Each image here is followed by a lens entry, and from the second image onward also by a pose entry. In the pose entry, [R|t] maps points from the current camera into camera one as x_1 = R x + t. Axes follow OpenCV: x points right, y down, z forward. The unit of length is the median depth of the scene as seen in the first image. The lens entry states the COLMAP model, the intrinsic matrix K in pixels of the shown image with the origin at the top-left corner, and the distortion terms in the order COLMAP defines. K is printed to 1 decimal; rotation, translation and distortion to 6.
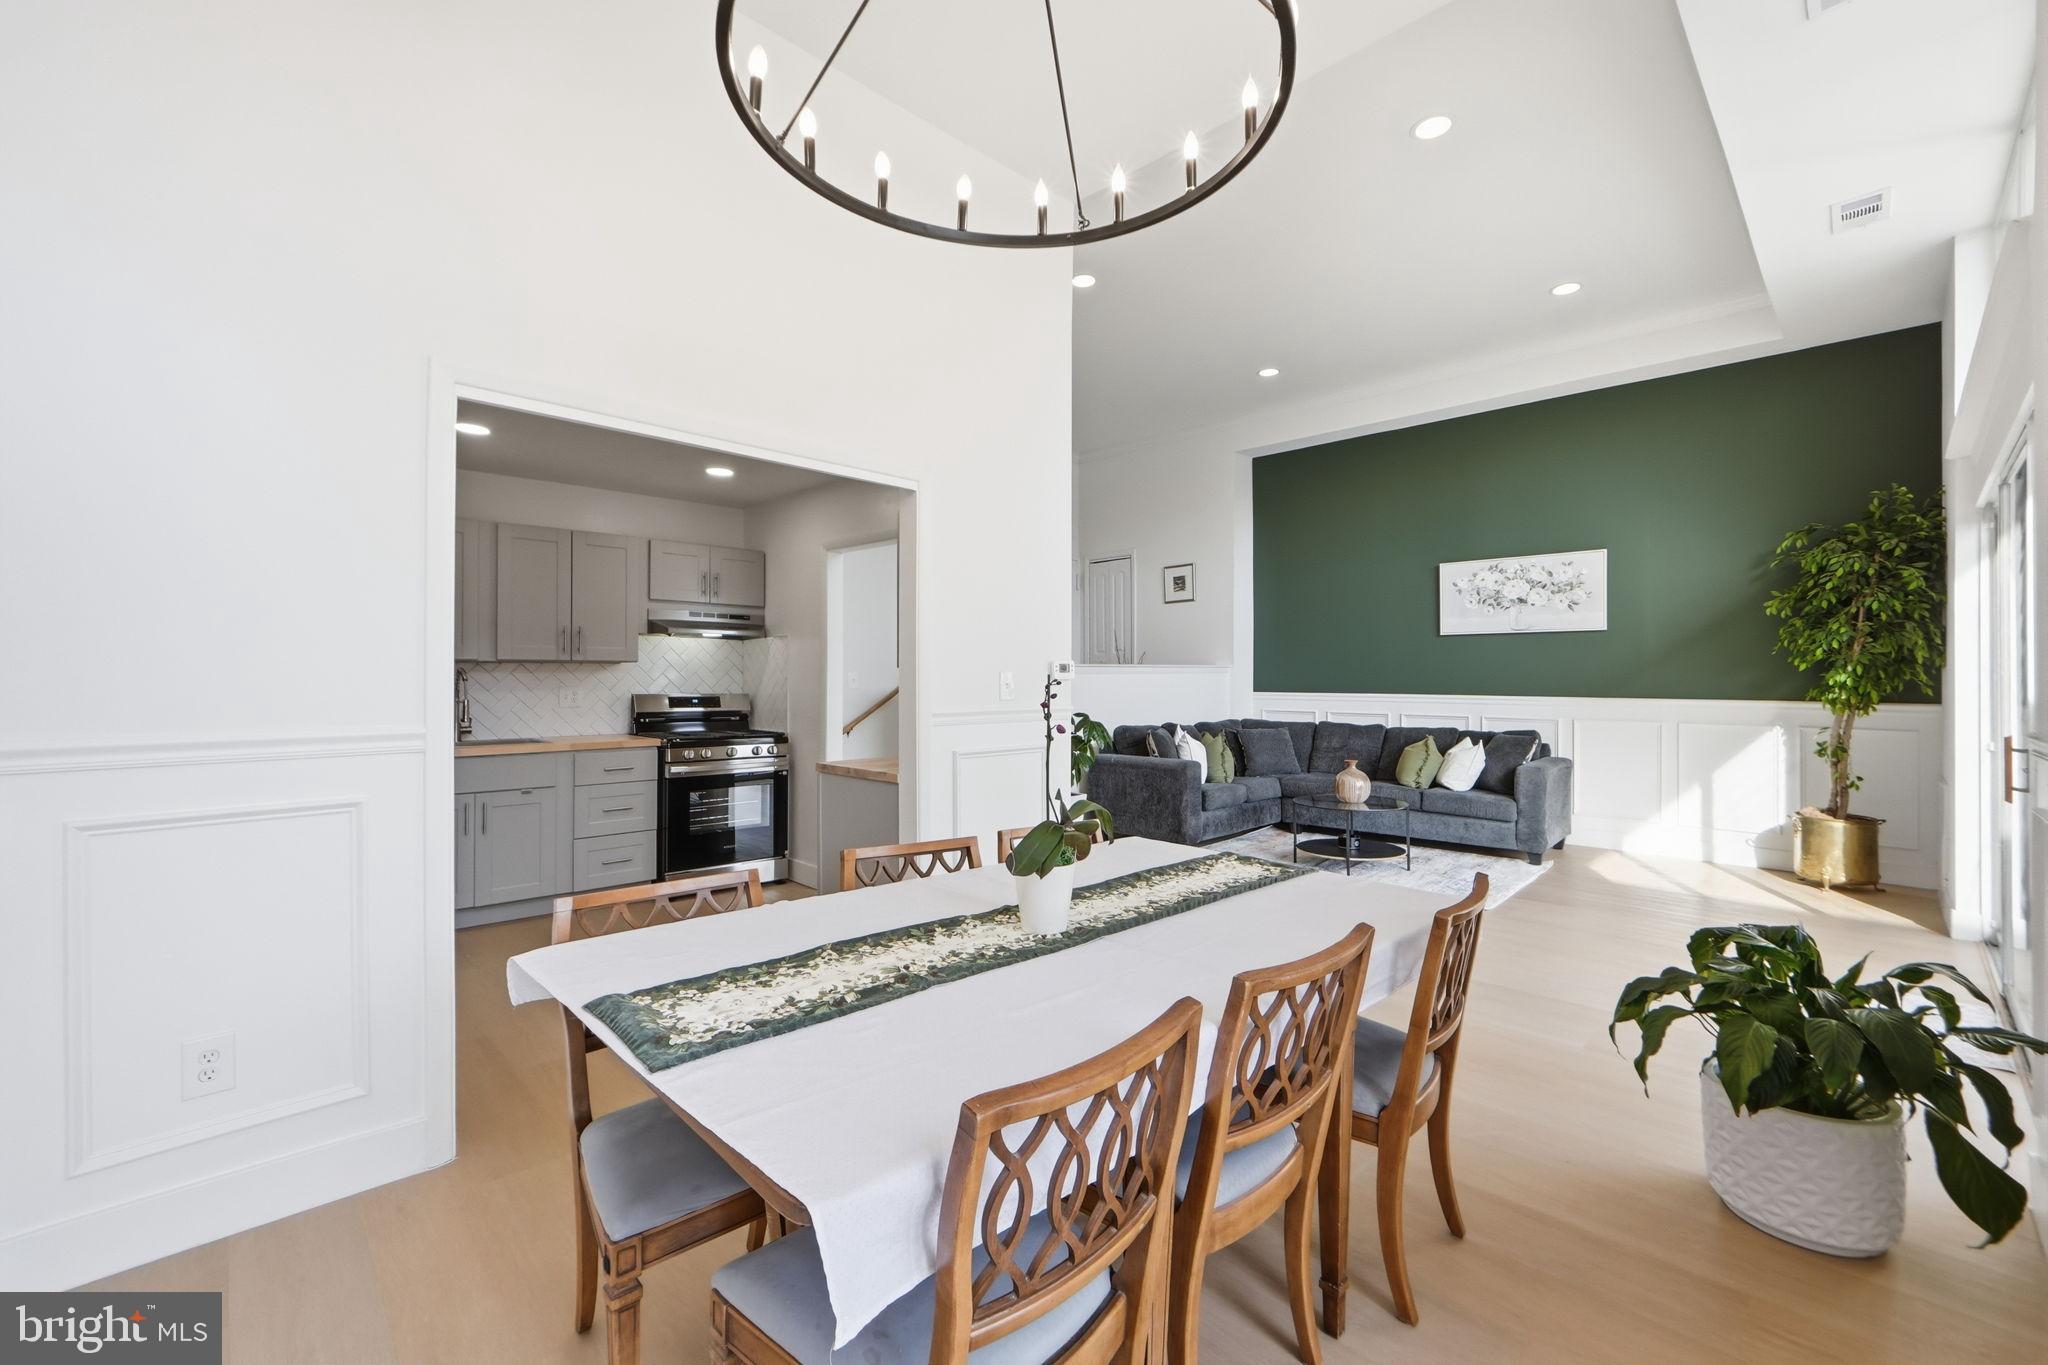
lens RADIAL K [[825.8, 0, 1024.6], [0, 825.8, 675.7], [0, 0, 1]] dist [0.000178, -0.000021]
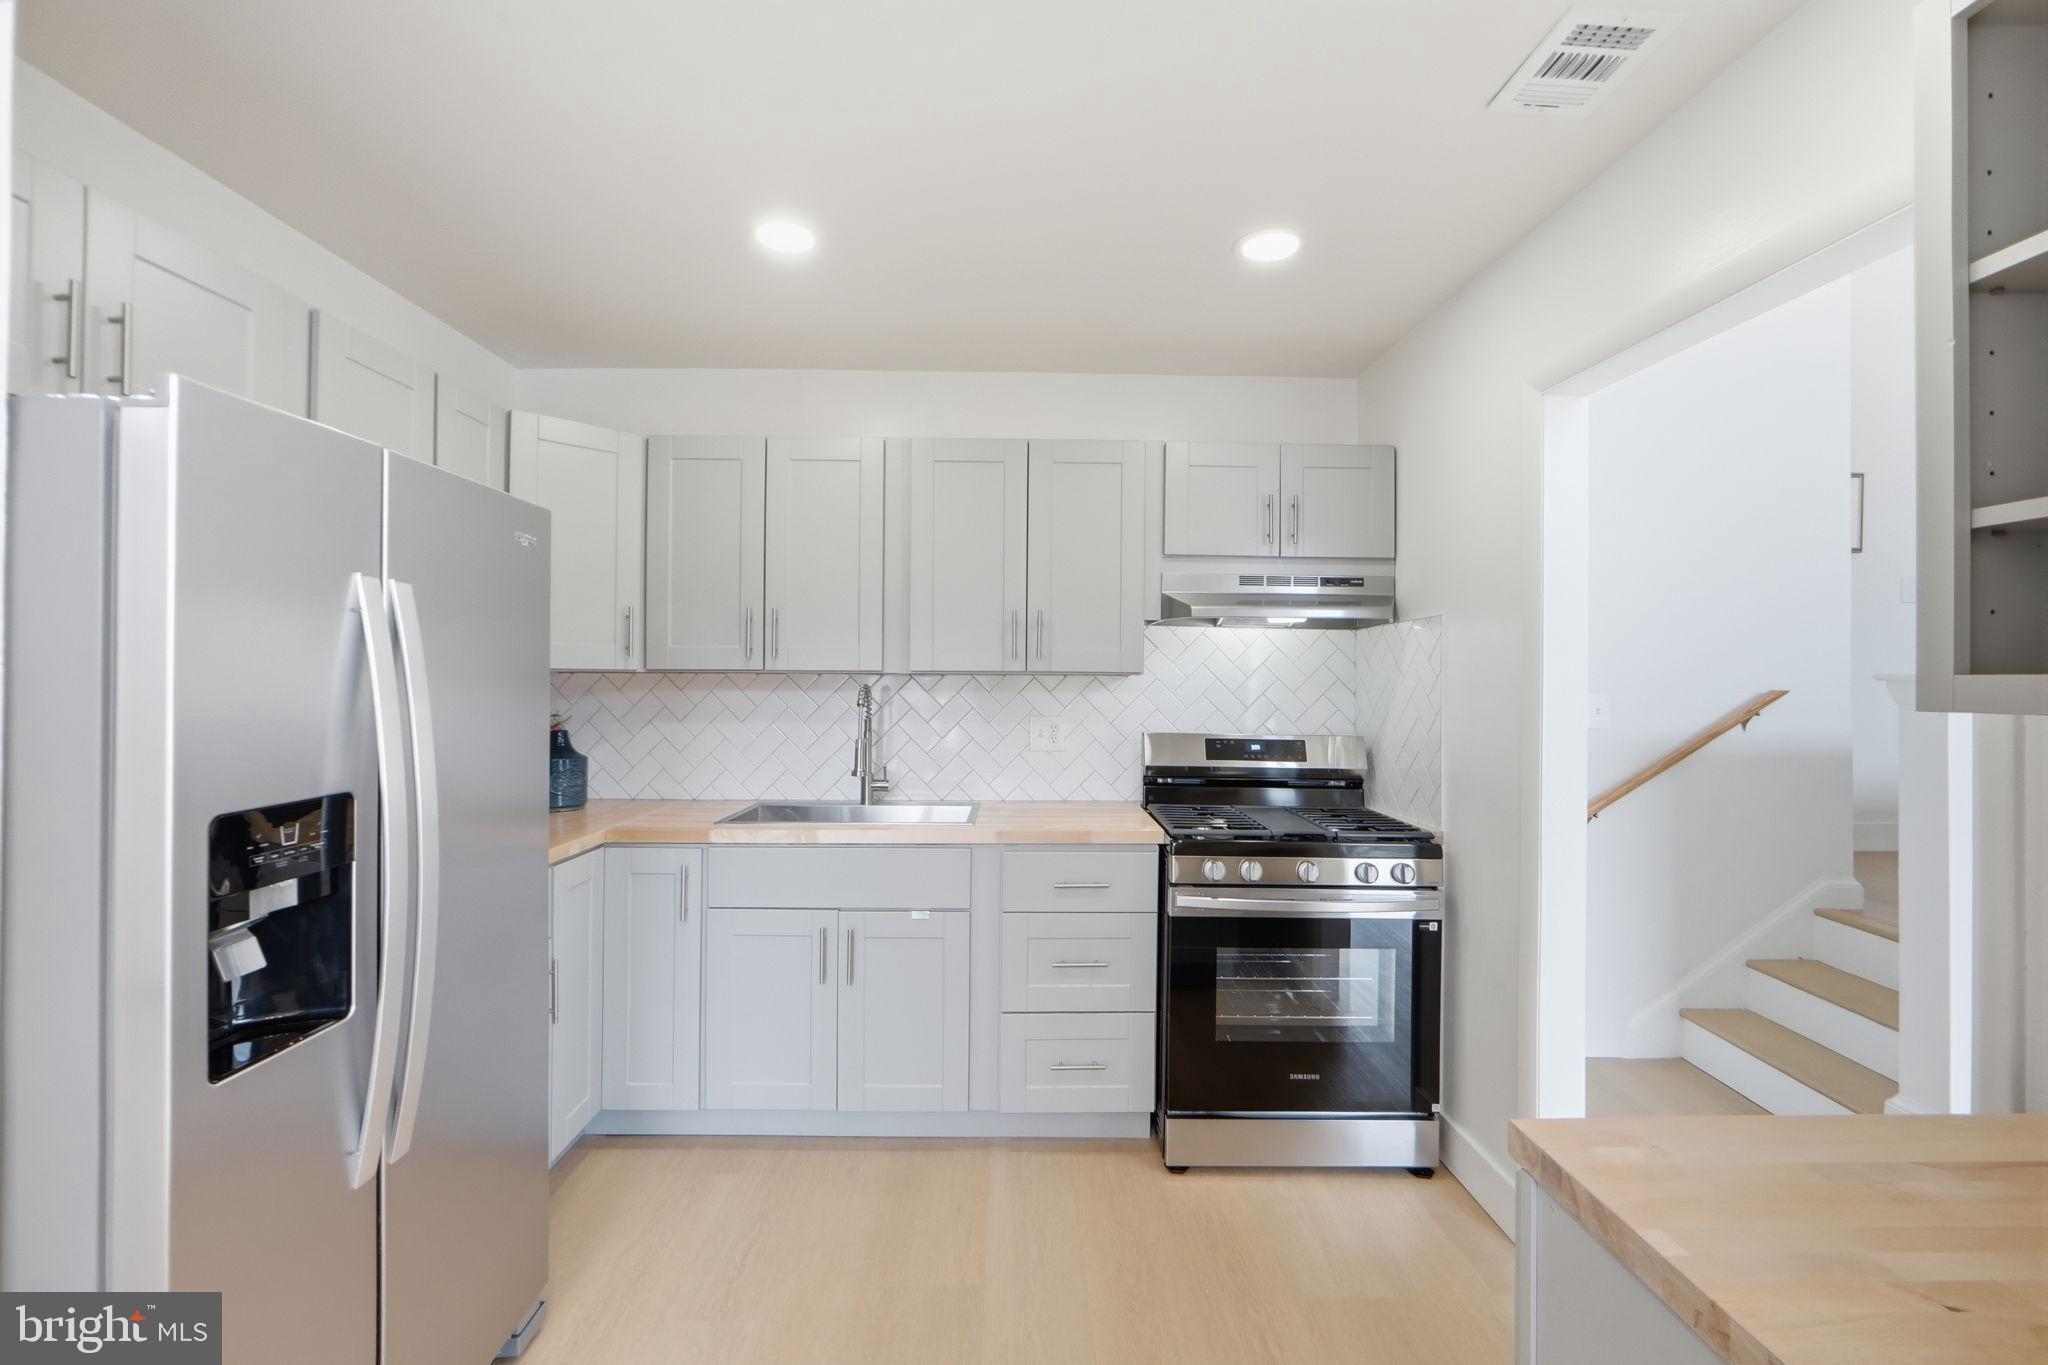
lens RADIAL K [[883.1, 0, 1020.1], [0, 883.1, 677.0], [0, 0, 1]] dist [0.000933, 0.000084]
pose [[0.726527, 0.003992, -0.687127, -0.131549], [-0.007140, 0.999973, -0.001741, -0.013011], [0.687101, 0.006171, 0.726536, 0.520529]]
